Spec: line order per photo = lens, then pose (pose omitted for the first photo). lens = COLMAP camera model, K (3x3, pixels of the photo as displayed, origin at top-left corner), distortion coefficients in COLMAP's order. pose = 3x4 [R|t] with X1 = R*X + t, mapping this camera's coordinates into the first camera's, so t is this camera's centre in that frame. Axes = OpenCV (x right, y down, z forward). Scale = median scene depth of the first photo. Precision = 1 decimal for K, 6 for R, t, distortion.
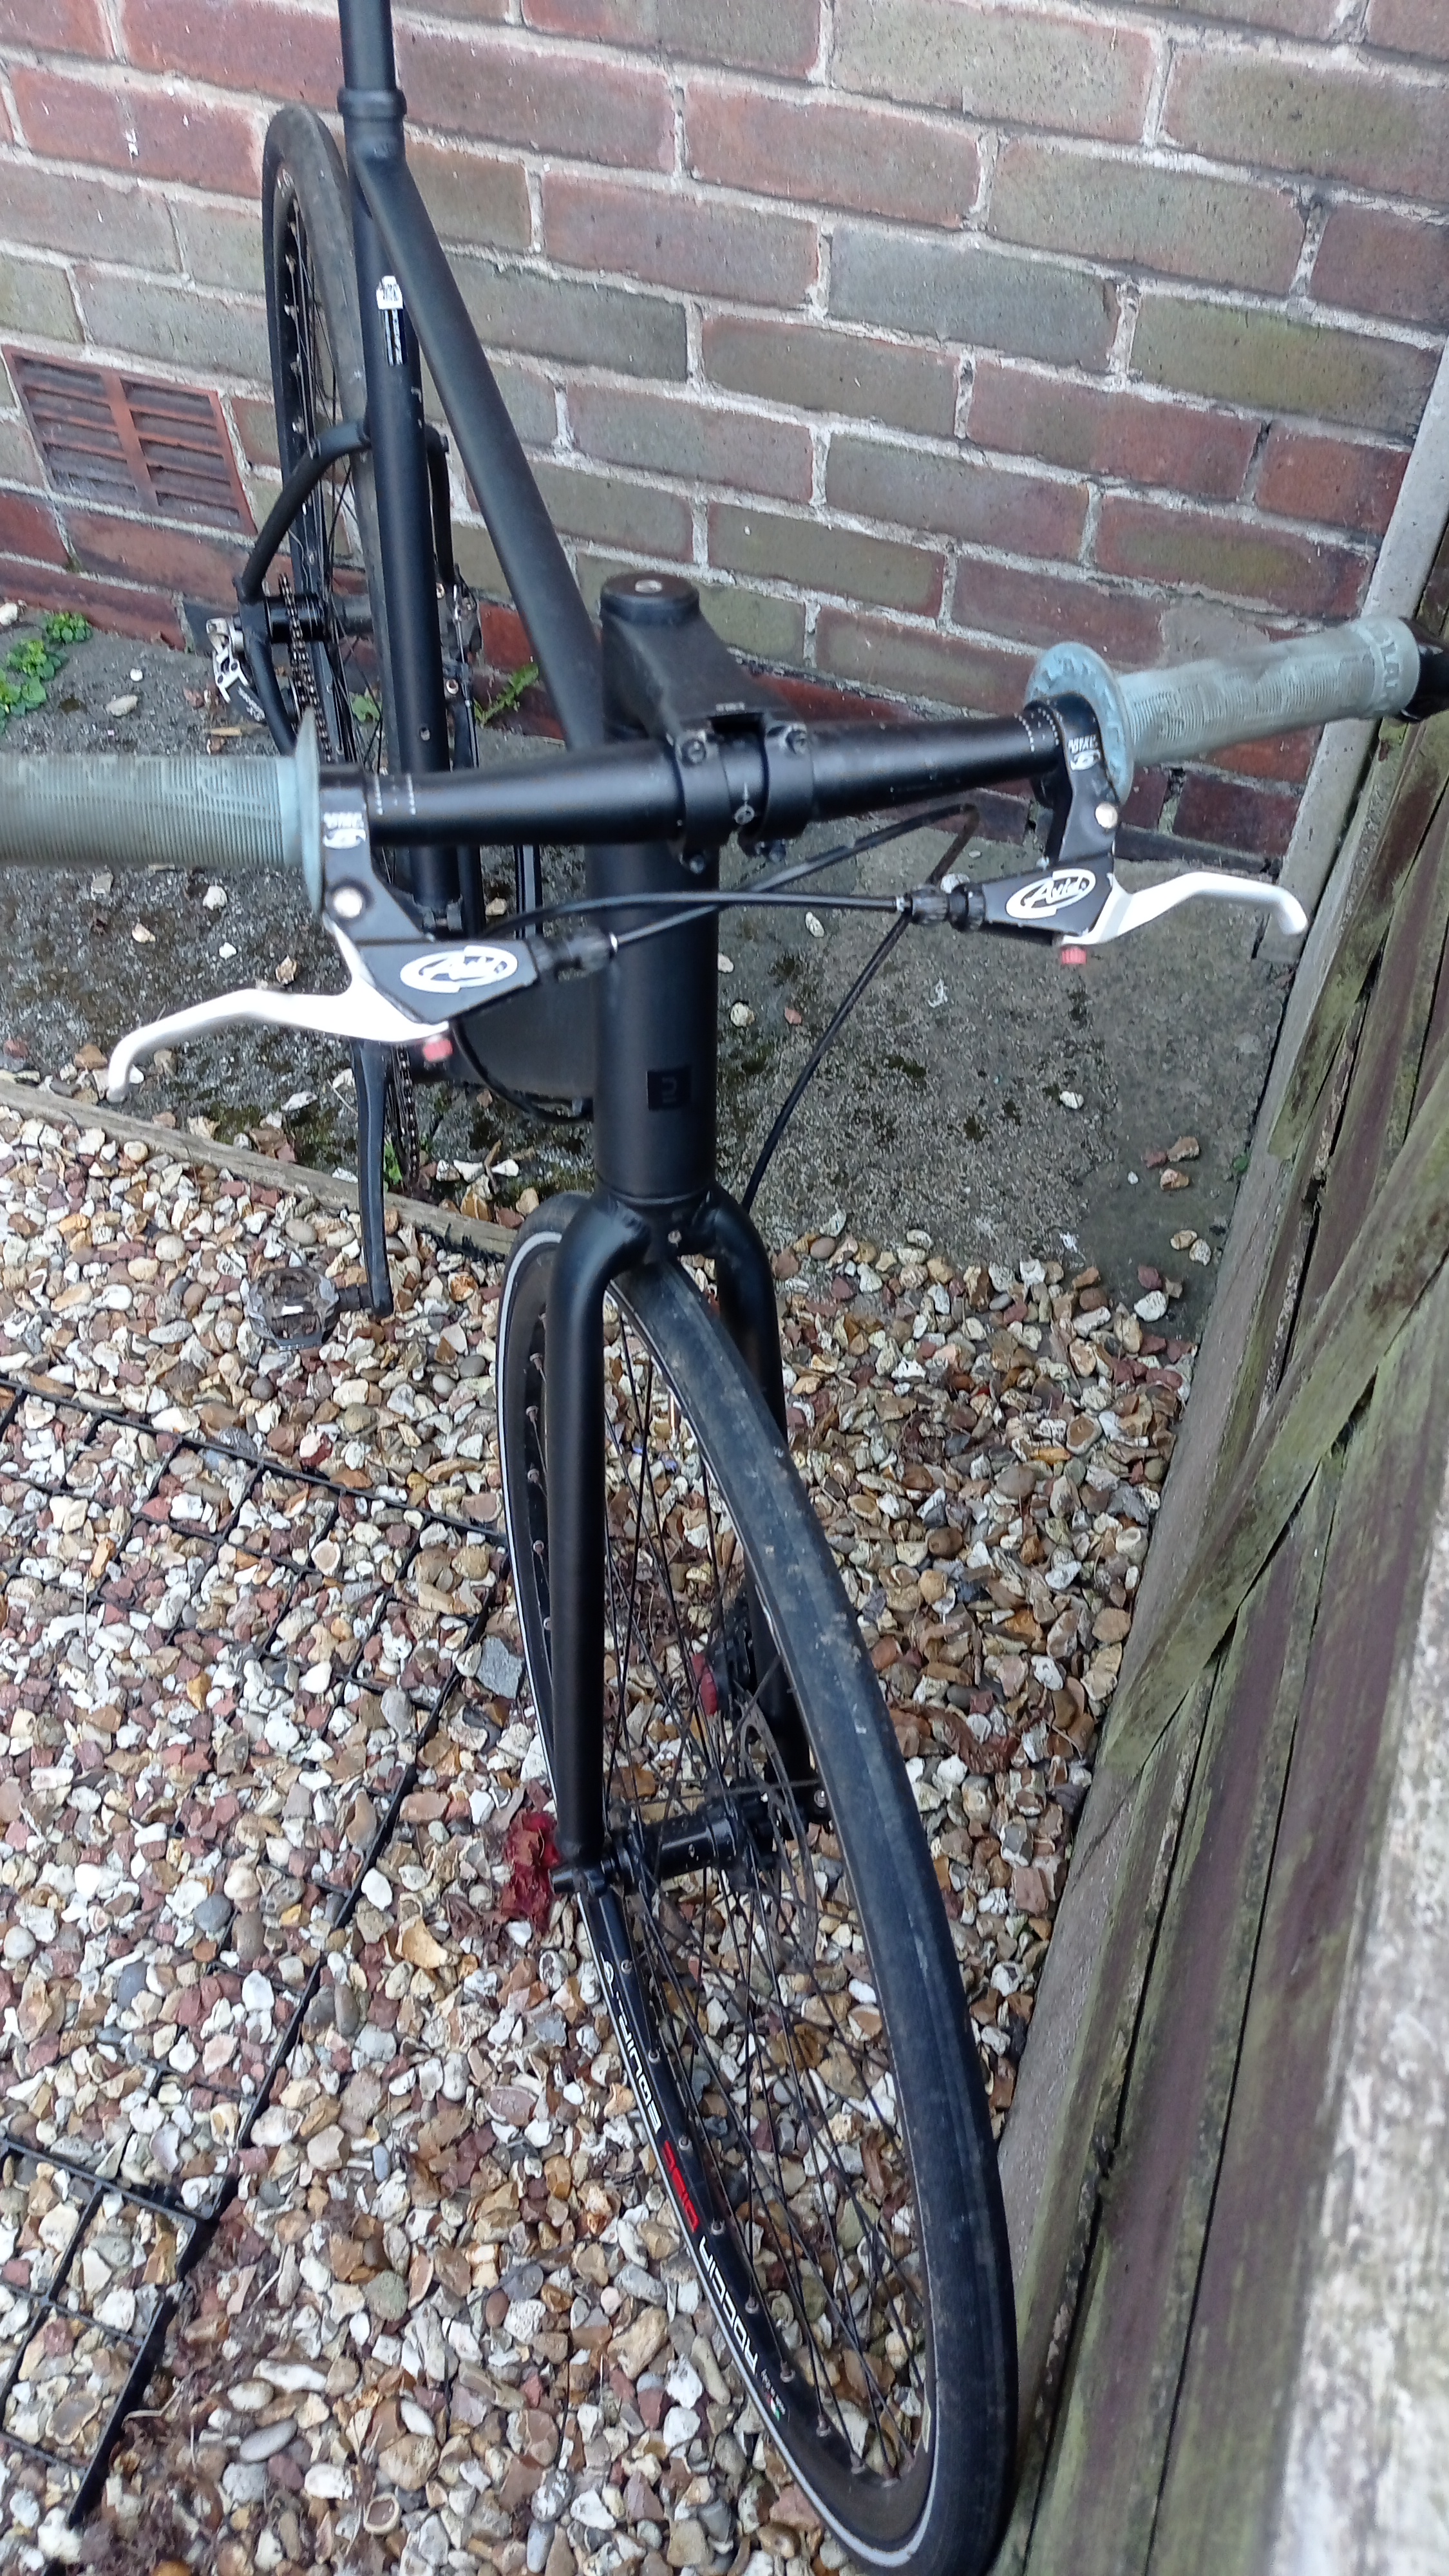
lens RADIAL K [[1939.1, 0, 742.6], [0, 1939.1, 1295.3], [0, 0, 1]] dist [0.024889, -0.024892]
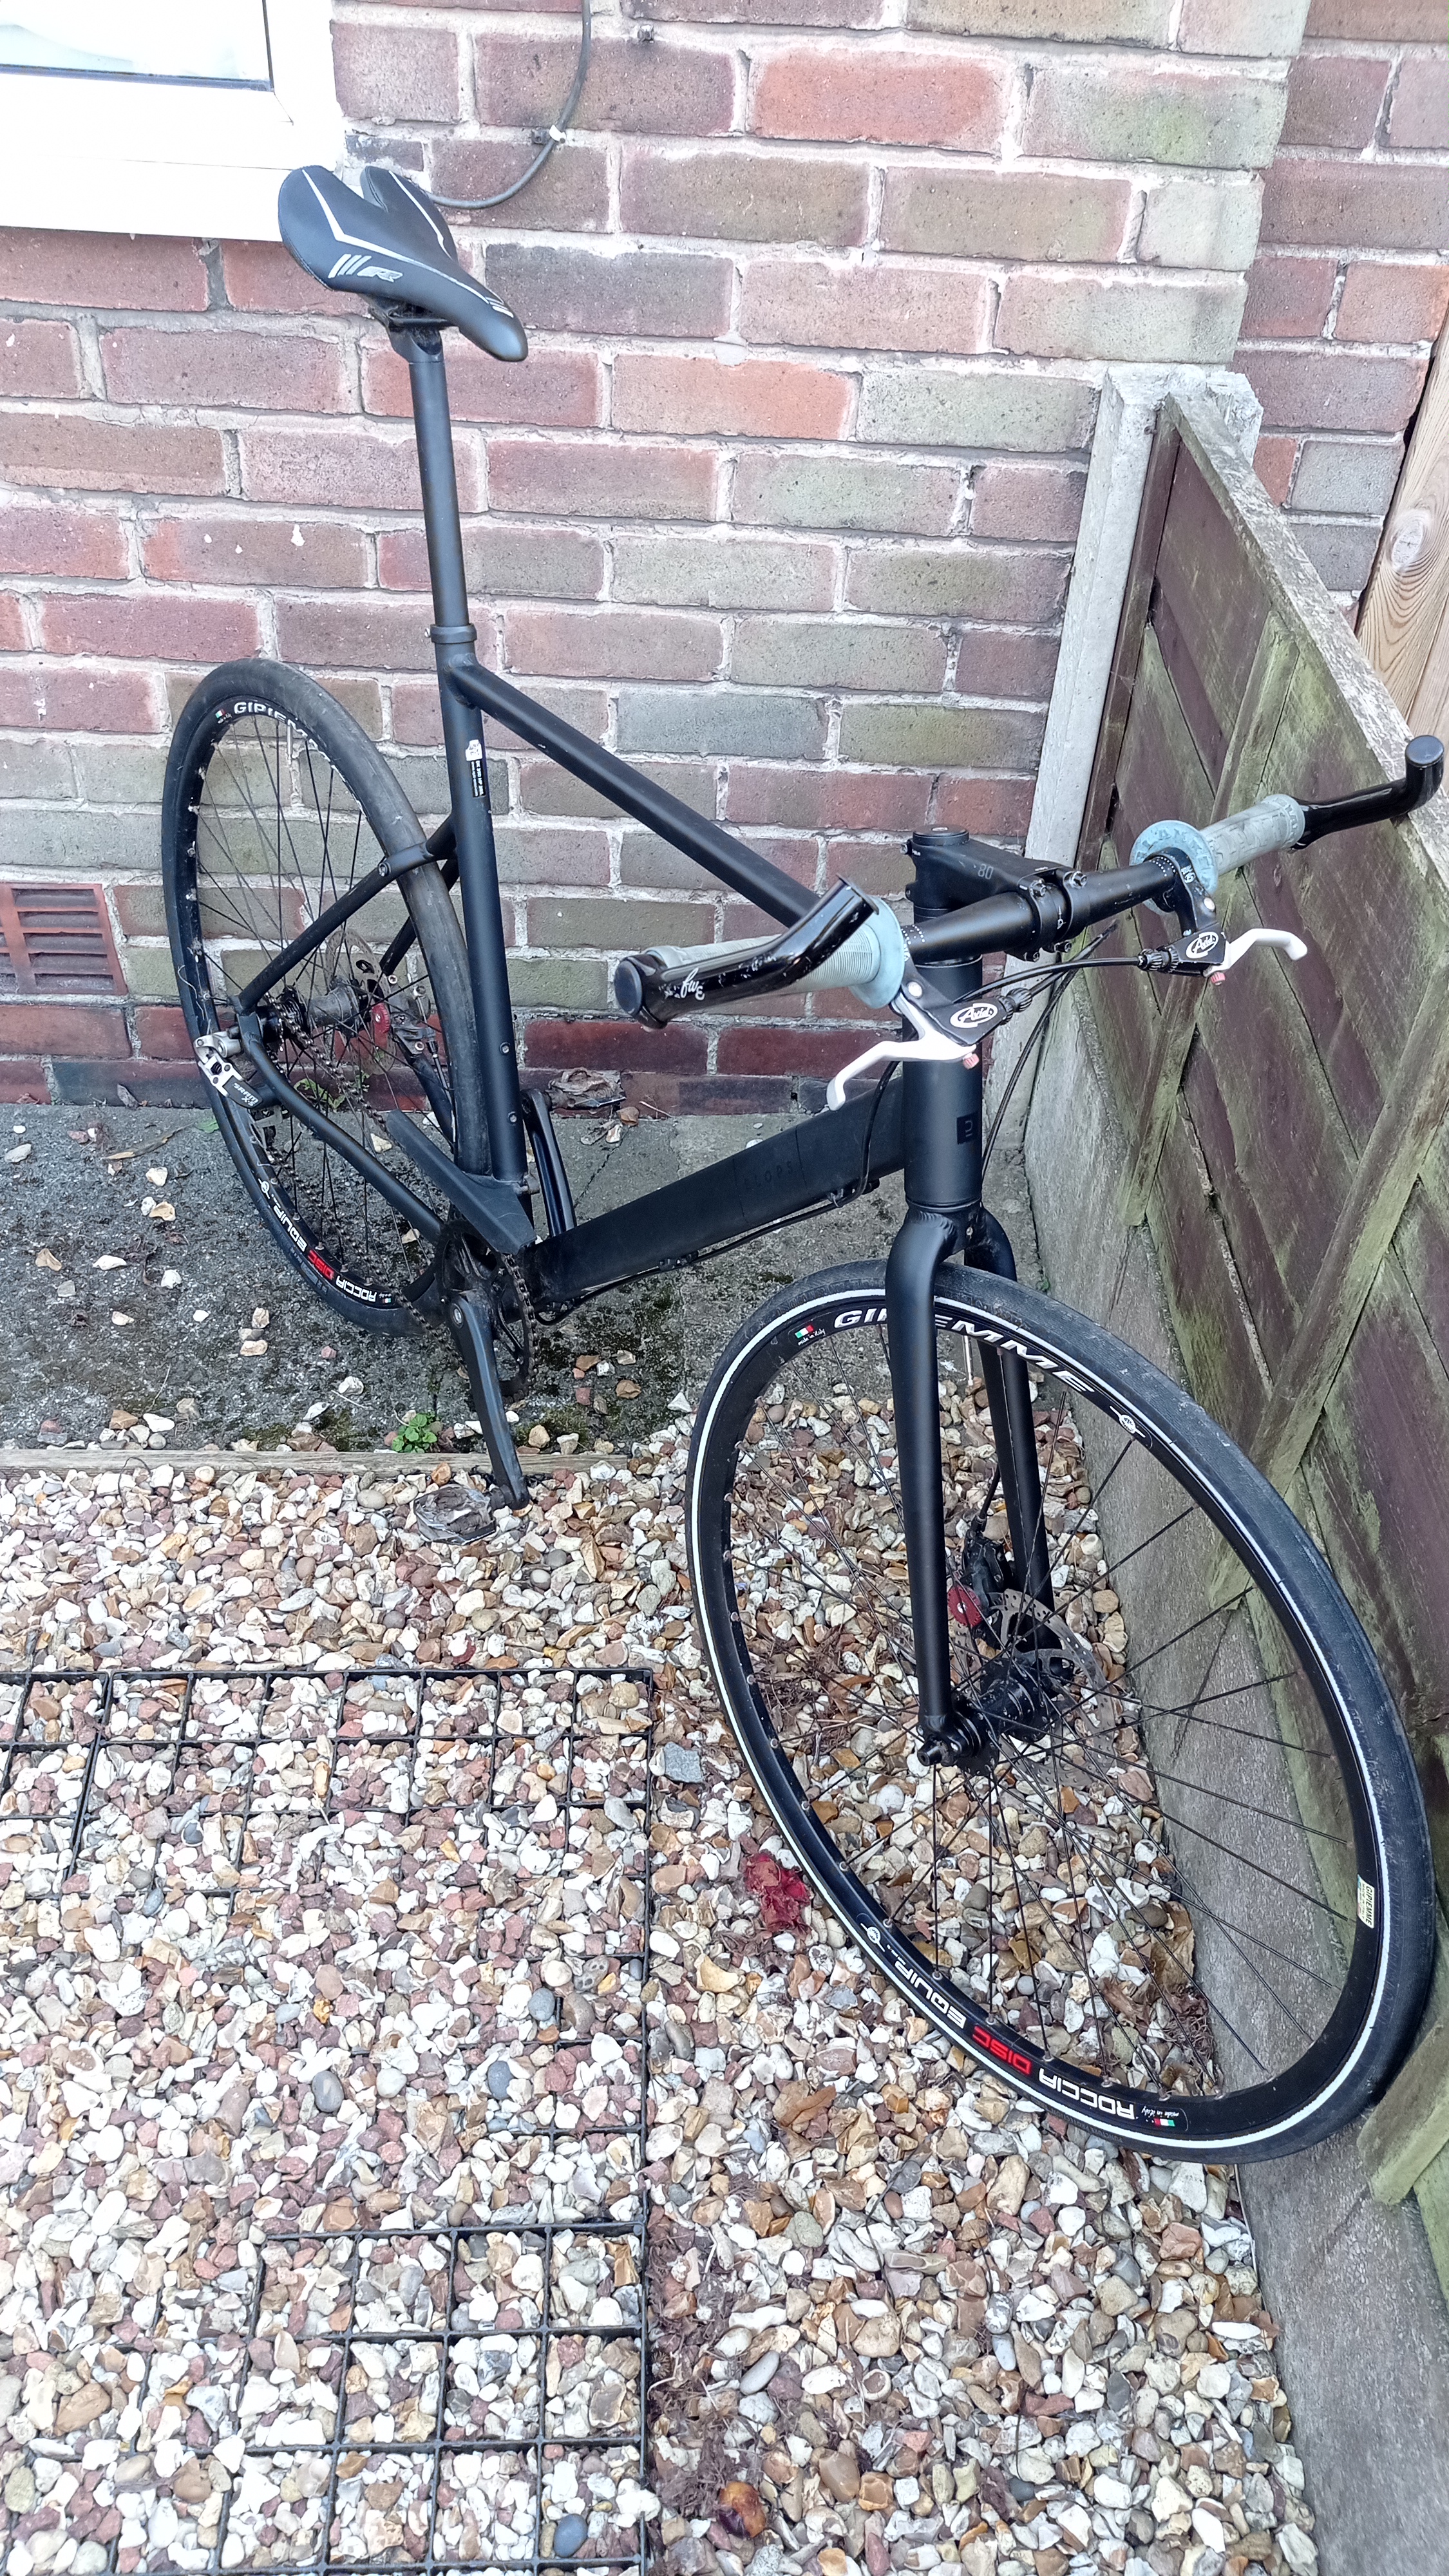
lens RADIAL K [[1939.1, 0, 735.7], [0, 1939.1, 1300.9], [0, 0, 1]] dist [0.024889, -0.024892]
pose [[0.933312, -0.214720, 0.287792, -0.383096], [0.271863, 0.946154, -0.175733, 0.140134], [-0.234562, 0.242254, 0.941432, -0.239017]]
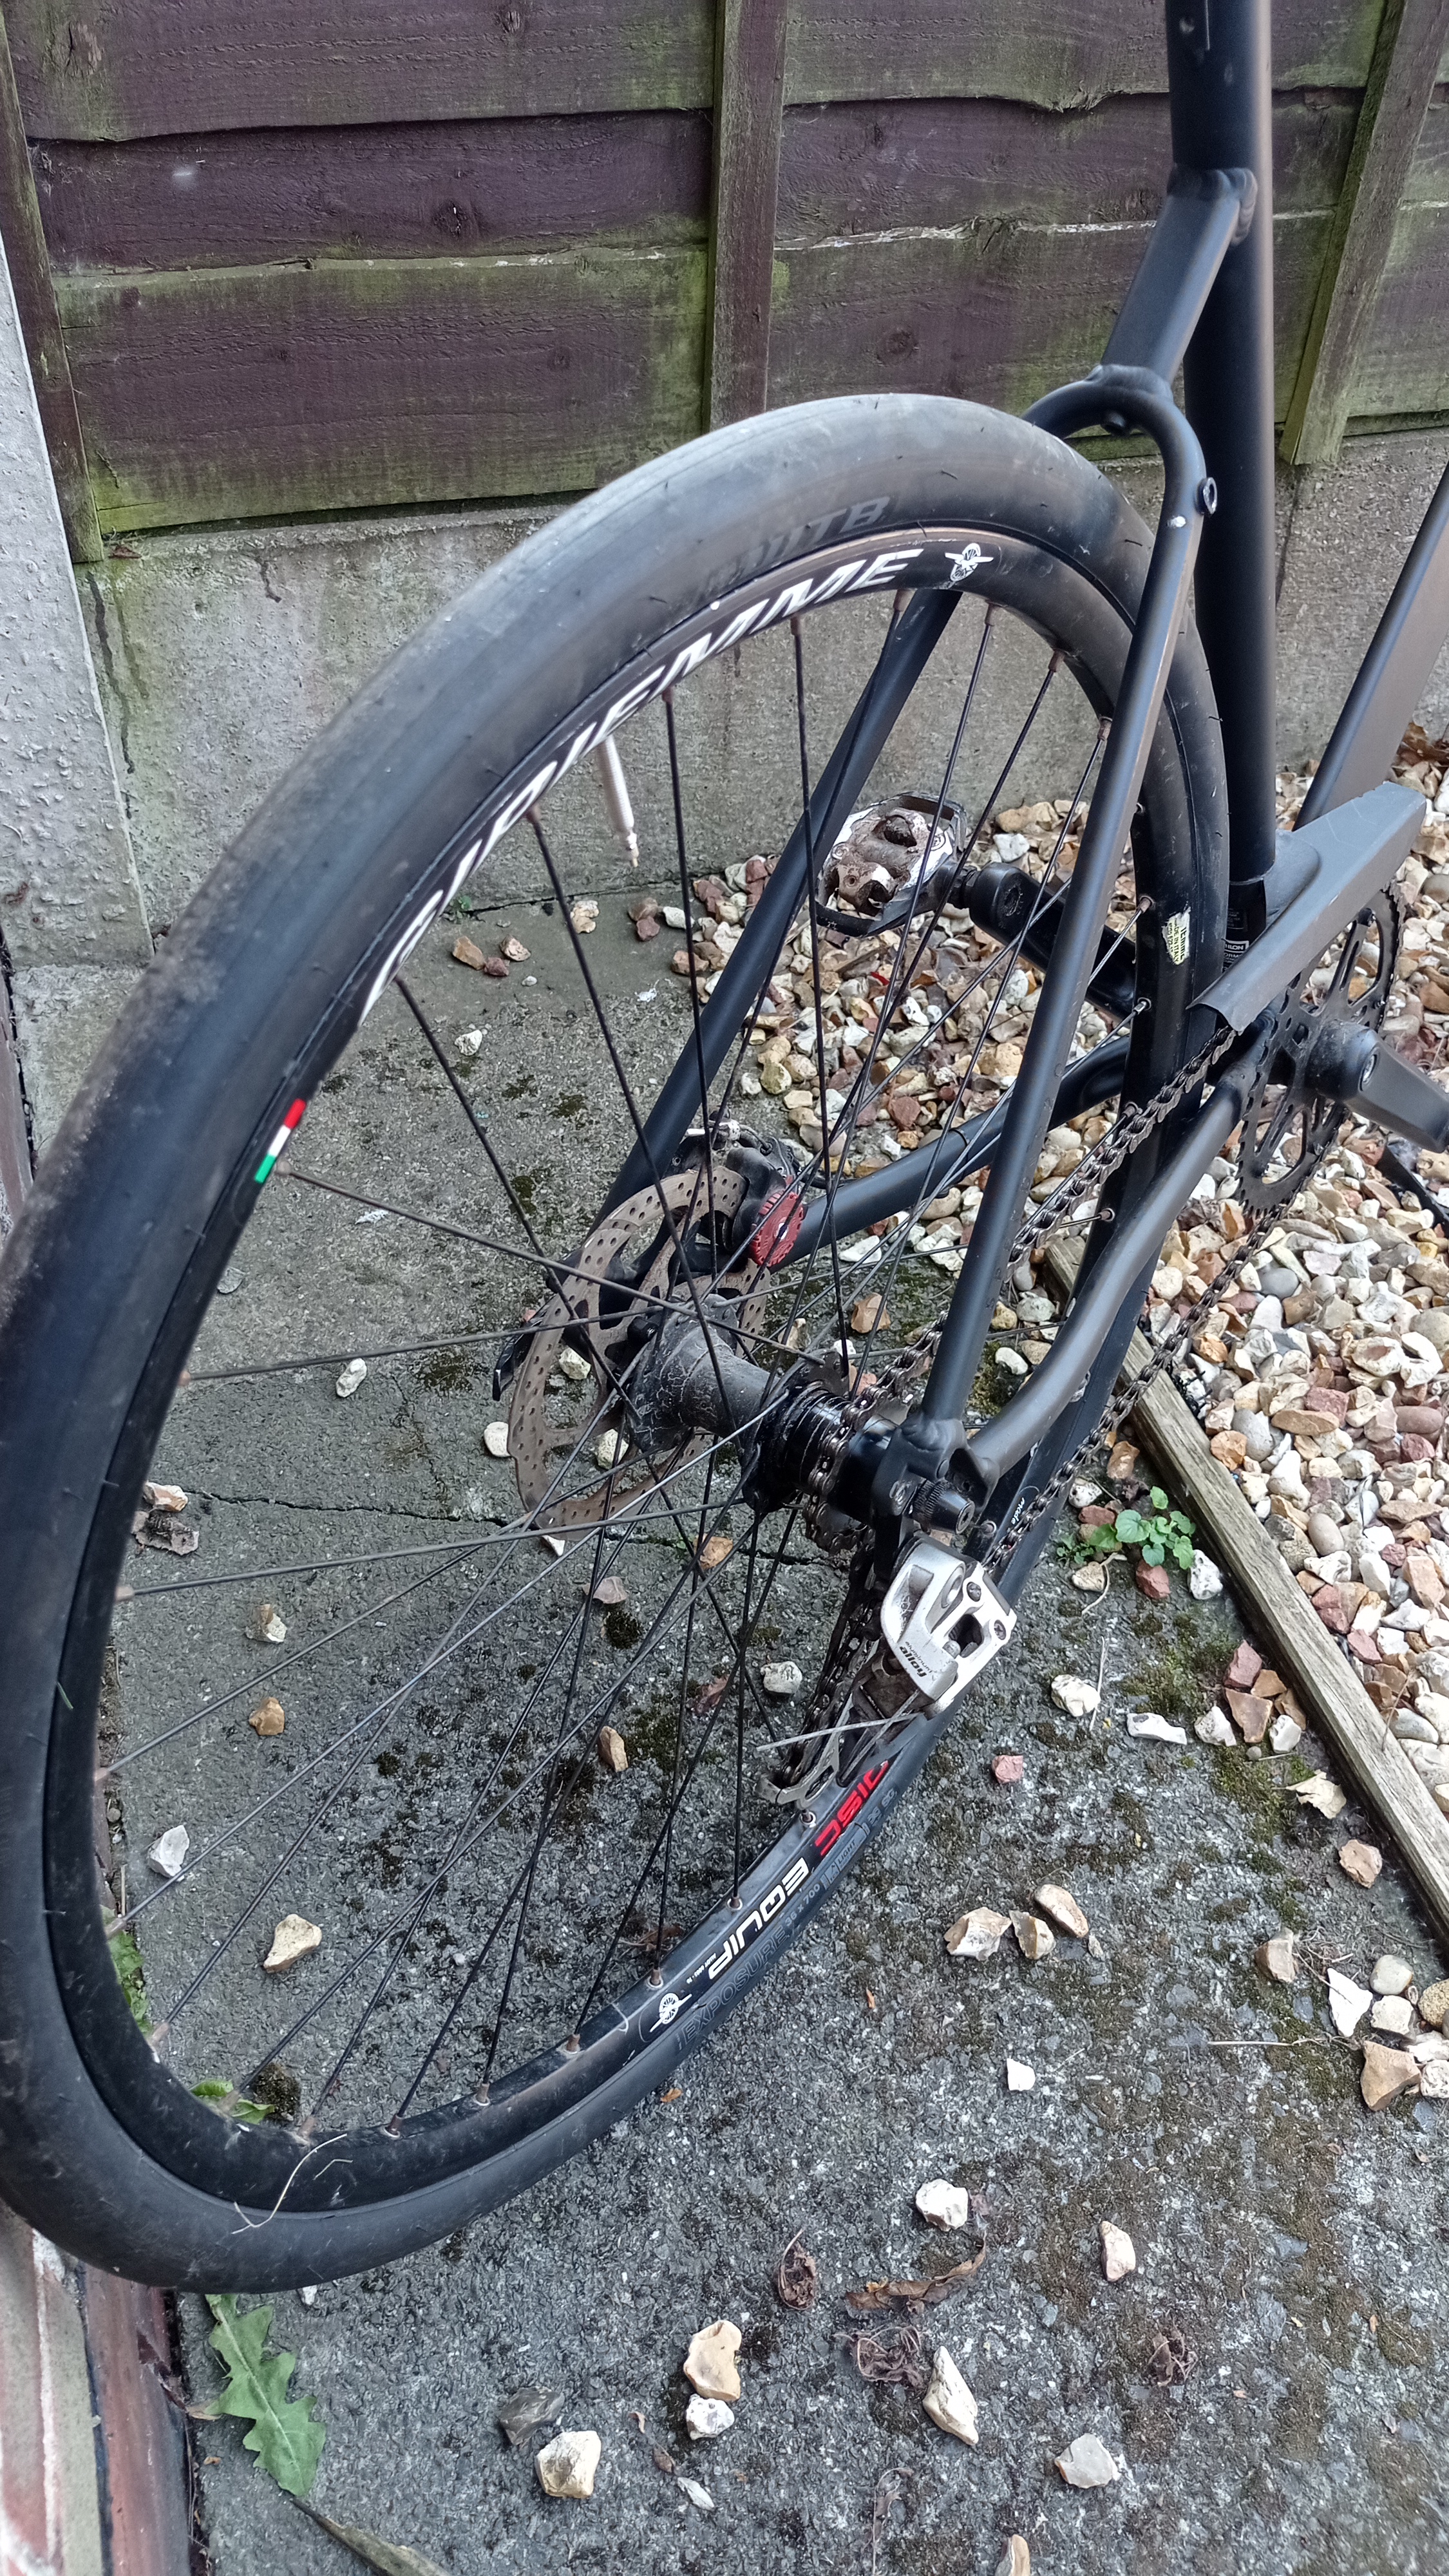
lens RADIAL K [[1939.1, 0, 748.6], [0, 1939.1, 1292.4], [0, 0, 1]] dist [0.024889, -0.024892]
pose [[-0.611205, -0.587173, 0.530713, -0.471630], [0.632871, 0.040095, 0.773218, -0.772719], [-0.475292, 0.808468, 0.347099, 0.888611]]
